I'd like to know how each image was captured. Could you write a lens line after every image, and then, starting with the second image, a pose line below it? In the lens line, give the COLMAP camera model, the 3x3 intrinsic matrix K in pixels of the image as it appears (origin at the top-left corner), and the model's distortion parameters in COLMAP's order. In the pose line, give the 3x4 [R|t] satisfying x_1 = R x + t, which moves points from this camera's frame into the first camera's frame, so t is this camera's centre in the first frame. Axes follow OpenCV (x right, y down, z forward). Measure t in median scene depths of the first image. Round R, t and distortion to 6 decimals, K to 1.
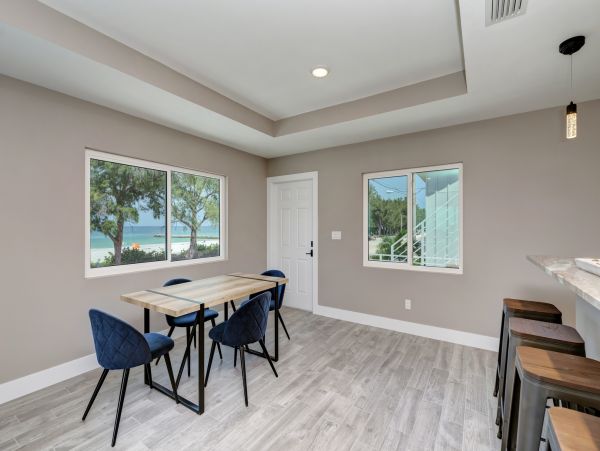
lens RADIAL K [[271.8, 0, 304.7], [0, 271.8, 227.4], [0, 0, 1]] dist [0.002524, 0.000447]
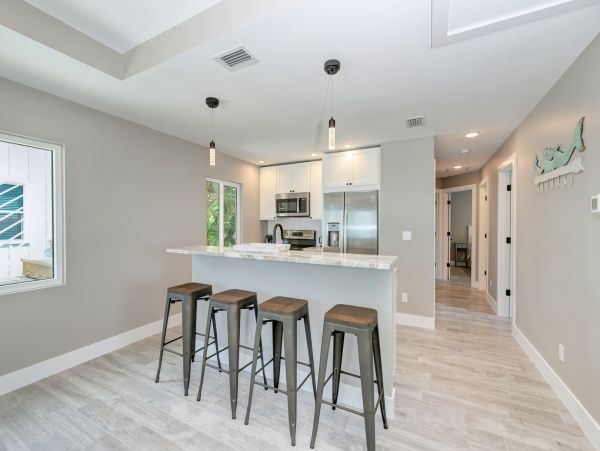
lens RADIAL K [[257.5, 0, 300.3], [0, 257.5, 227.4], [0, 0, 1]] dist [-0.001785, 0.000110]
pose [[-0.088500, -0.007056, 0.996051, -0.235088], [0.003697, 0.999966, 0.007412, 0.000818], [-0.996069, 0.004338, -0.088470, 0.343946]]
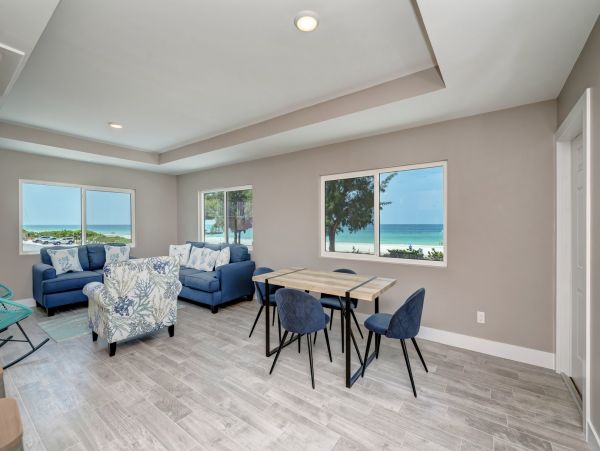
lens RADIAL K [[267.8, 0, 303.4], [0, 267.8, 225.4], [0, 0, 1]] dist [0.001139, 0.000557]
pose [[-0.061639, 0.005021, -0.998086, 0.582358], [-0.004680, 0.999975, 0.005320, -0.003721], [0.998088, 0.004999, -0.061614, 0.742502]]
